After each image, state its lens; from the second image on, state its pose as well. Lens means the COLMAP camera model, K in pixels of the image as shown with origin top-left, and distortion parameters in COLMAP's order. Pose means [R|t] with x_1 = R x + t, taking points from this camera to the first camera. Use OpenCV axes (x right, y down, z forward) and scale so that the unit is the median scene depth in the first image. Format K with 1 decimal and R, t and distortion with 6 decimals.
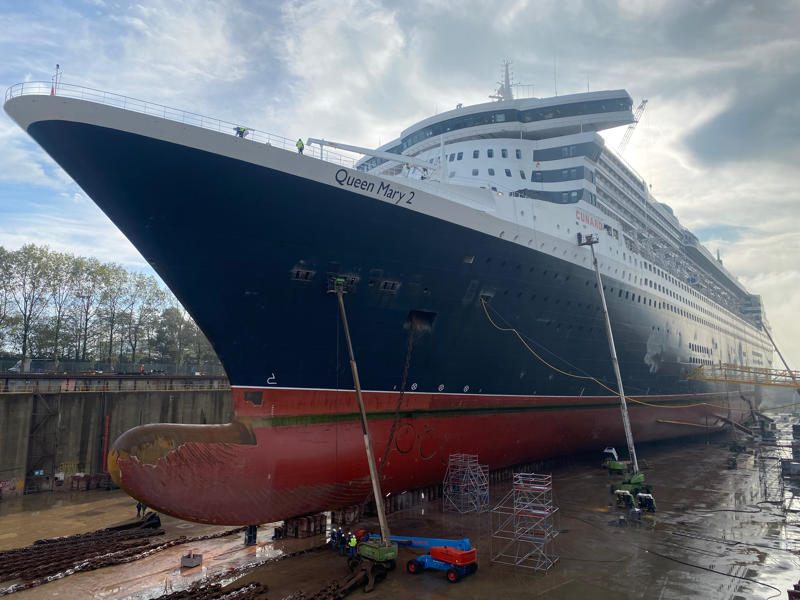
lens RADIAL K [[615.5, 0, 404.4], [0, 615.5, 297.7], [0, 0, 1]] dist [0.026533, -0.029390]
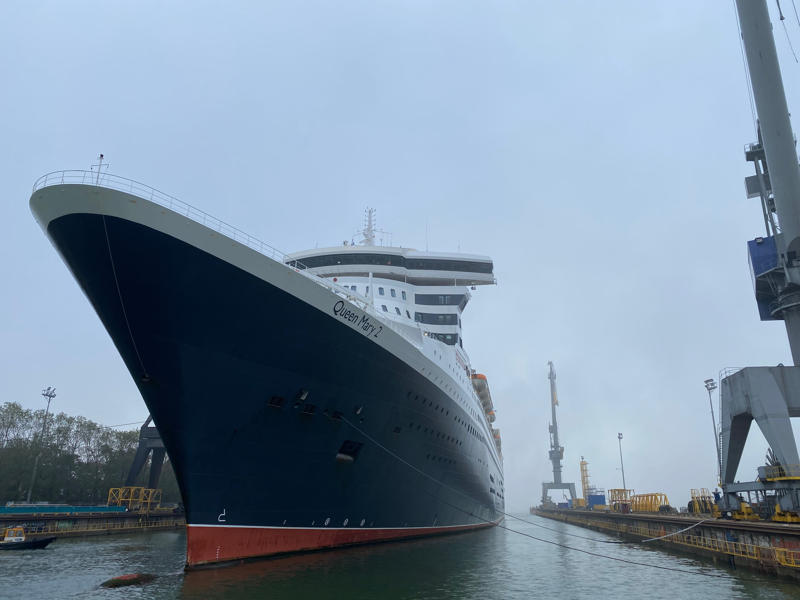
lens RADIAL K [[615.5, 0, 416.9], [0, 615.5, 269.0], [0, 0, 1]] dist [0.026533, -0.029390]
pose [[0.889800, 0.156545, 0.428659, -0.286868], [-0.051030, 0.967563, -0.247423, -0.004897], [-0.453488, 0.198283, 0.868926, 0.012245]]
